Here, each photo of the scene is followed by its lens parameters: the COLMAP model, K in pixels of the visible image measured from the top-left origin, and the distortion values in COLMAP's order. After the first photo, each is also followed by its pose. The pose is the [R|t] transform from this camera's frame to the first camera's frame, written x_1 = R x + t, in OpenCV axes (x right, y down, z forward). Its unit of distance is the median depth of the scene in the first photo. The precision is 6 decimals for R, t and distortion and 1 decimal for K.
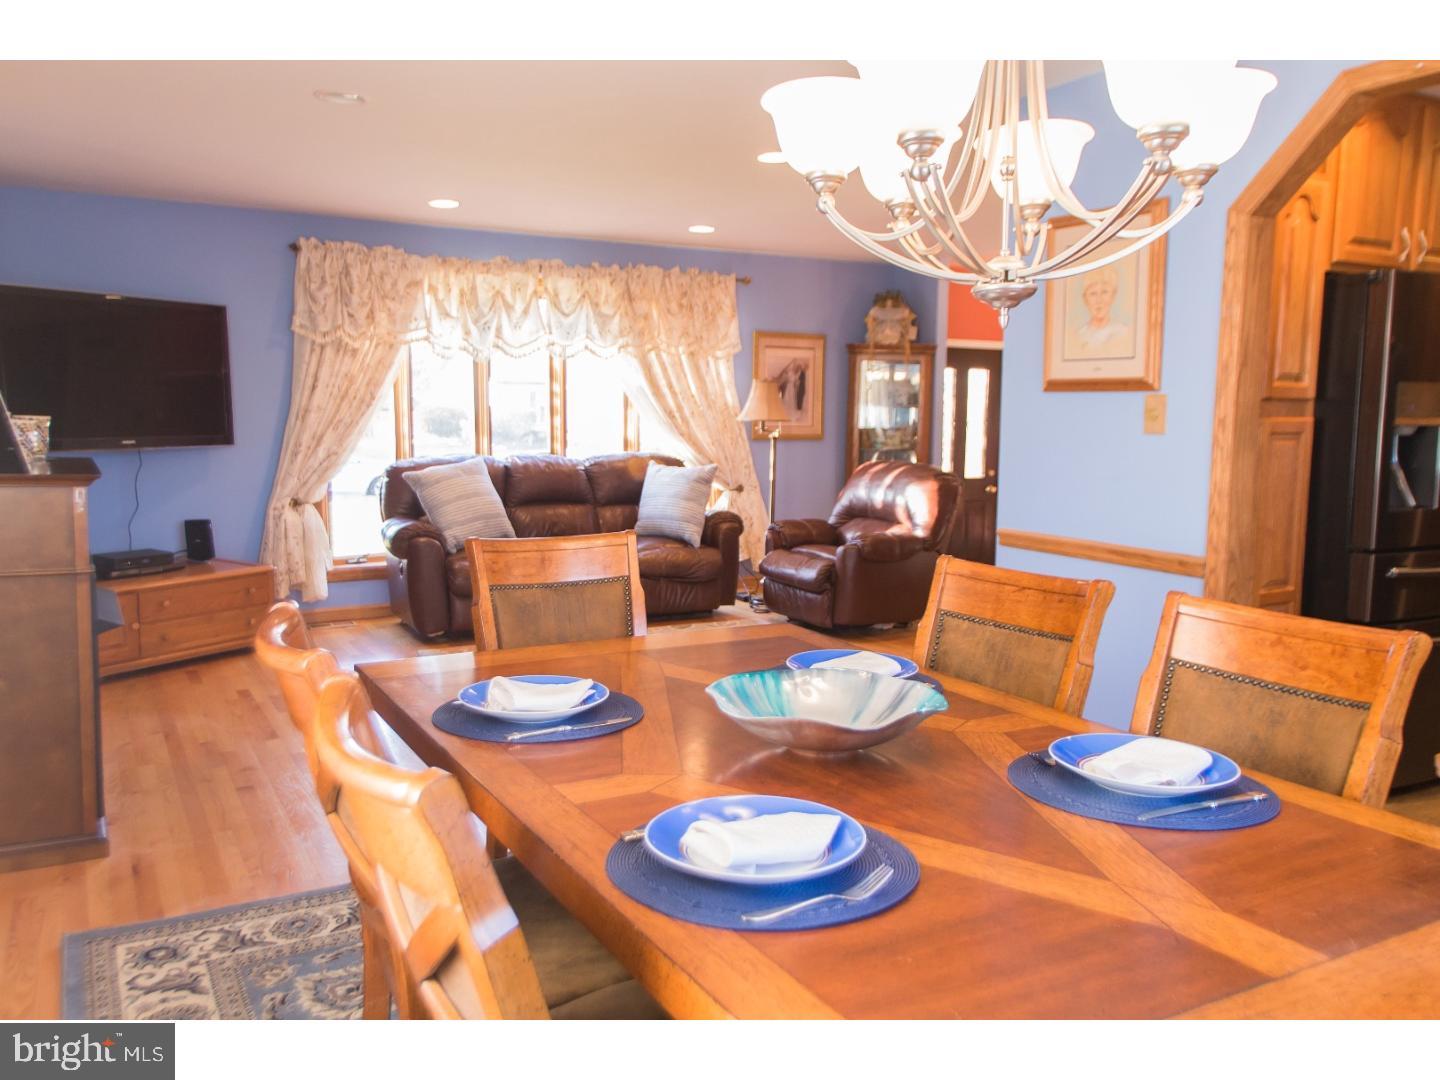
lens RADIAL K [[1126.2, 0, 720.0], [0, 1126.2, 540.0], [0, 0, 1]] dist [0.030941, -0.002453]
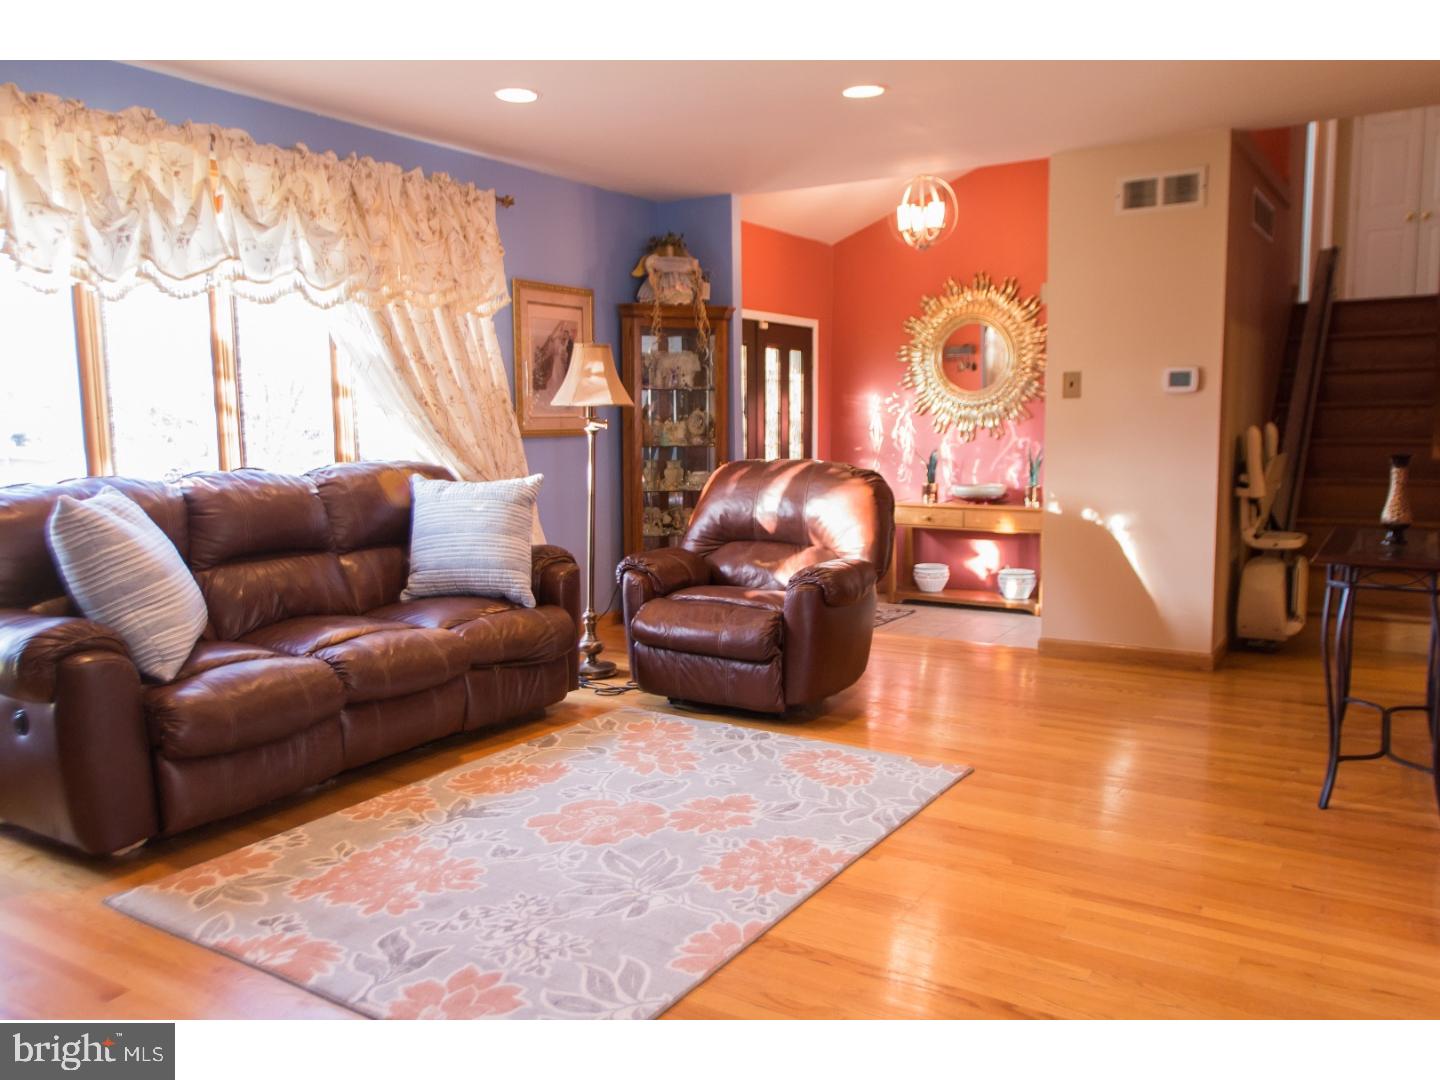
lens RADIAL K [[1105.0, 0, 720.0], [0, 1105.0, 540.0], [0, 0, 1]] dist [0.014396, -0.003730]
pose [[0.877849, -0.072751, 0.473380, -0.208033], [0.073160, 0.997165, 0.017577, -0.032827], [-0.473317, 0.019202, 0.880683, 0.388982]]
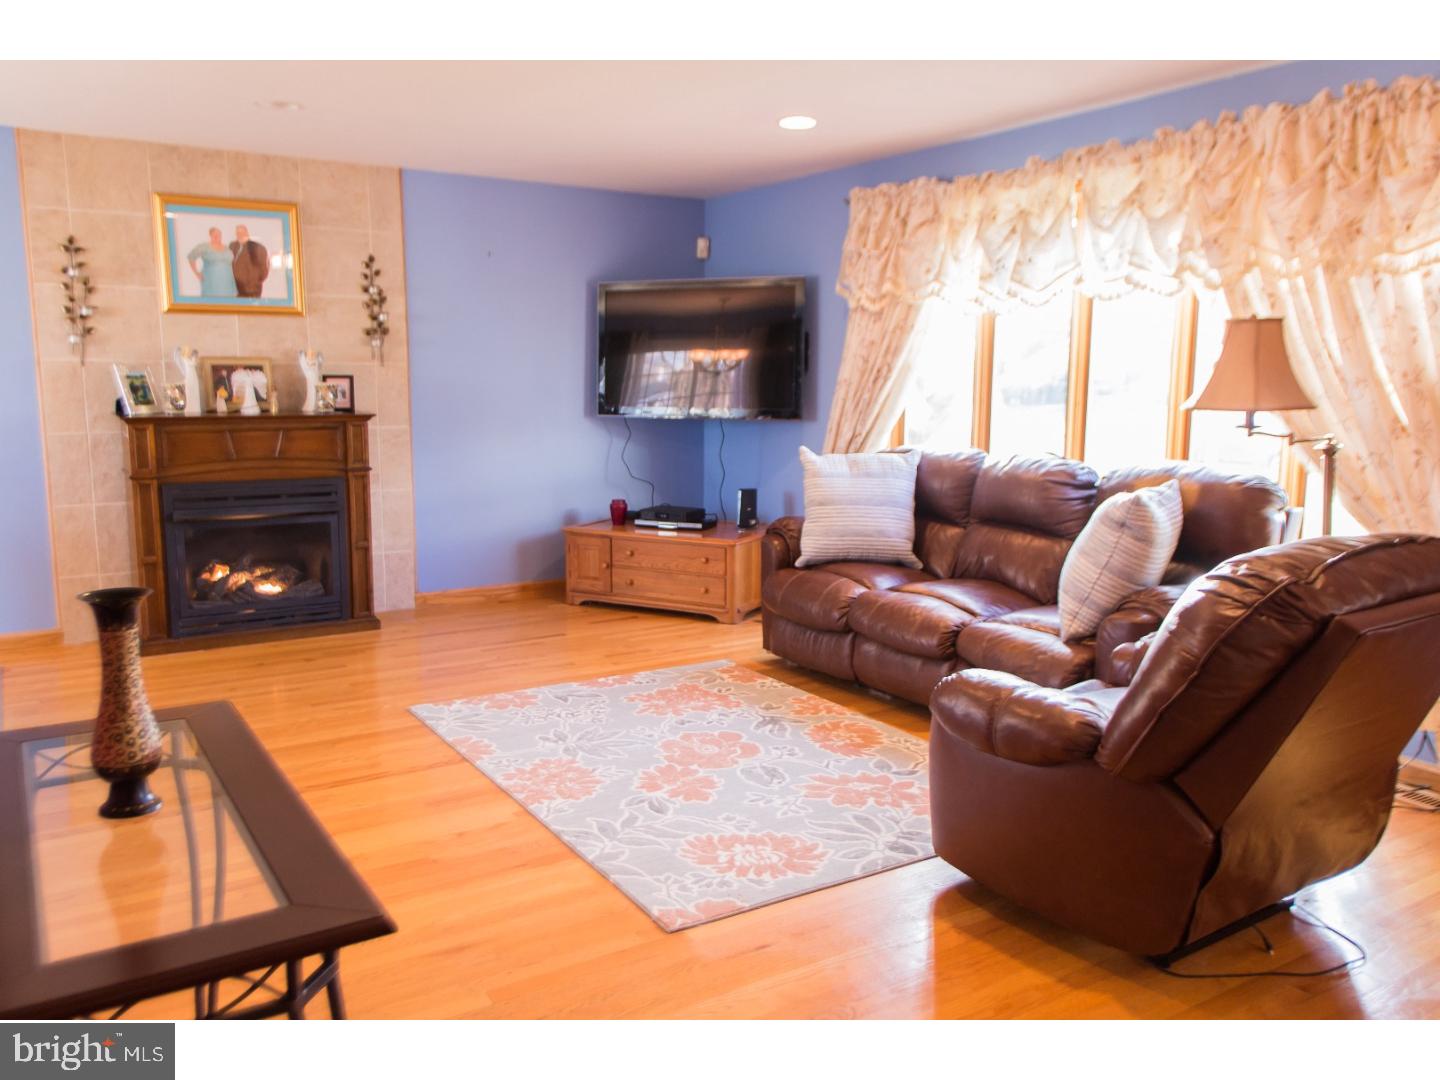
lens RADIAL K [[1126.2, 0, 720.0], [0, 1126.2, 540.0], [0, 0, 1]] dist [0.030941, -0.002453]
pose [[0.059681, 0.137876, -0.988650, 0.475290], [-0.122850, 0.983901, 0.129798, -0.086871], [0.990629, 0.113709, 0.075658, 0.757069]]
